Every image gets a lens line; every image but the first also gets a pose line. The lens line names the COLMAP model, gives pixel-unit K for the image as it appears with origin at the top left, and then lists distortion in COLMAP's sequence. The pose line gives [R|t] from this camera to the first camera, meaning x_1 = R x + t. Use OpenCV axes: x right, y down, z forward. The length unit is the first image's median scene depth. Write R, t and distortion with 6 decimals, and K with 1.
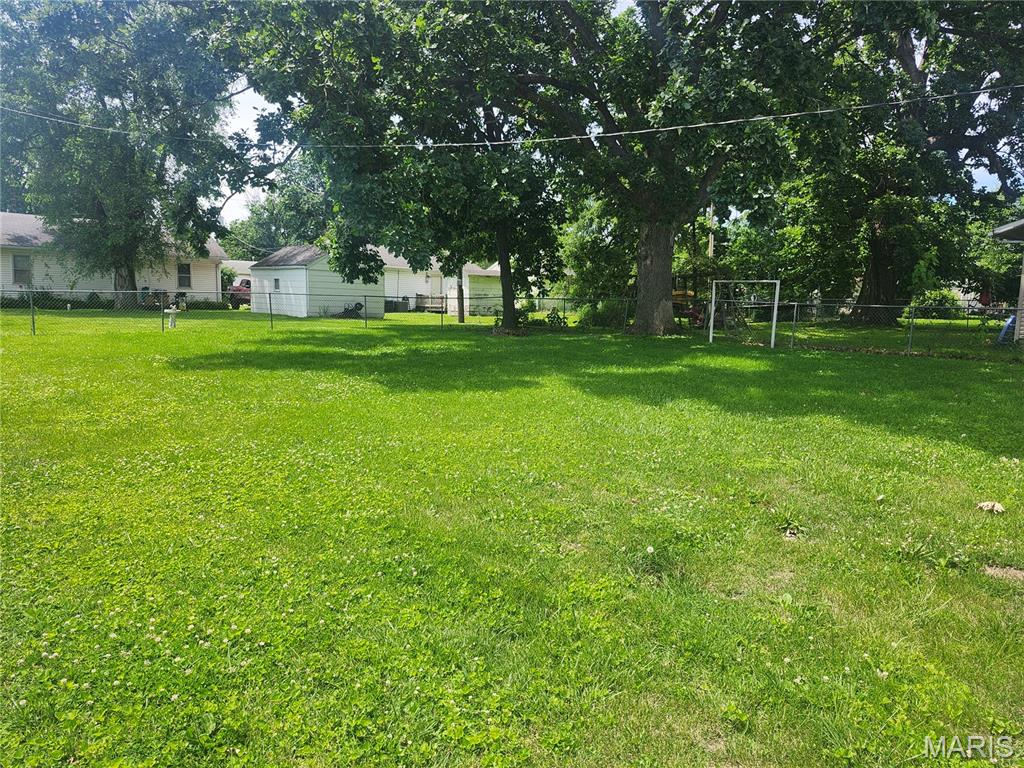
lens RADIAL K [[717.9, 0, 503.2], [0, 717.9, 370.6], [0, 0, 1]] dist [0.096094, -0.125184]
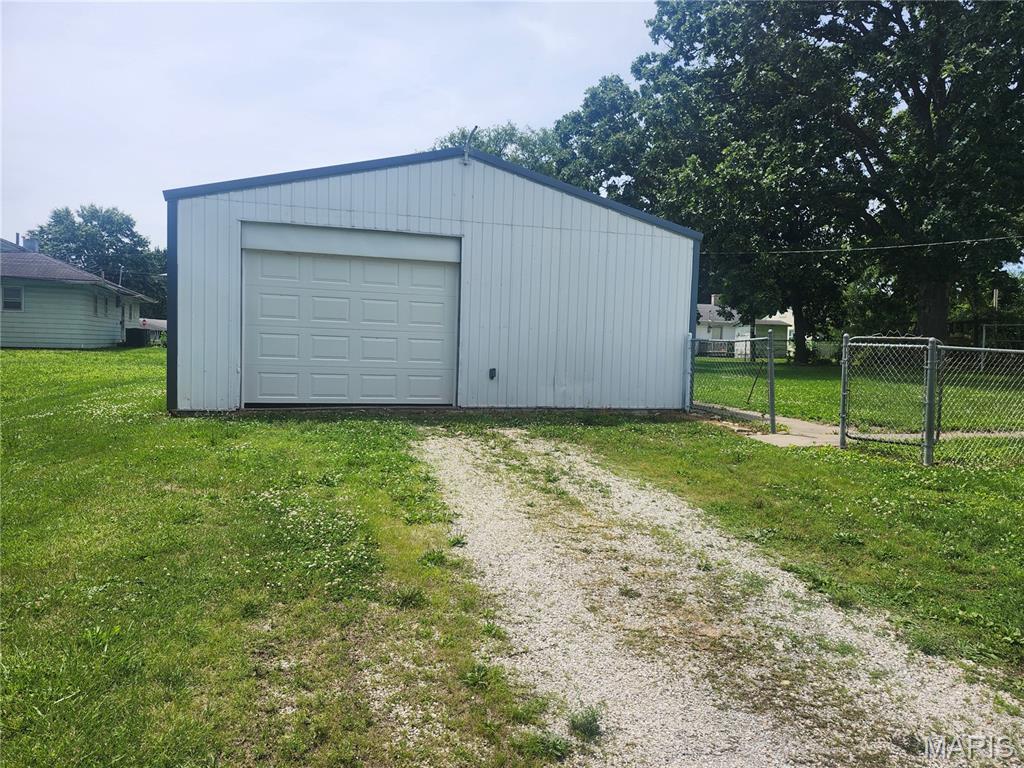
lens RADIAL K [[717.9, 0, 503.2], [0, 717.9, 370.6], [0, 0, 1]] dist [0.096094, -0.125184]
pose [[0.944615, 0.014374, -0.327864, -0.067739], [-0.038847, 0.996914, -0.068217, 0.060111], [0.325872, 0.077176, 0.942259, -0.378171]]
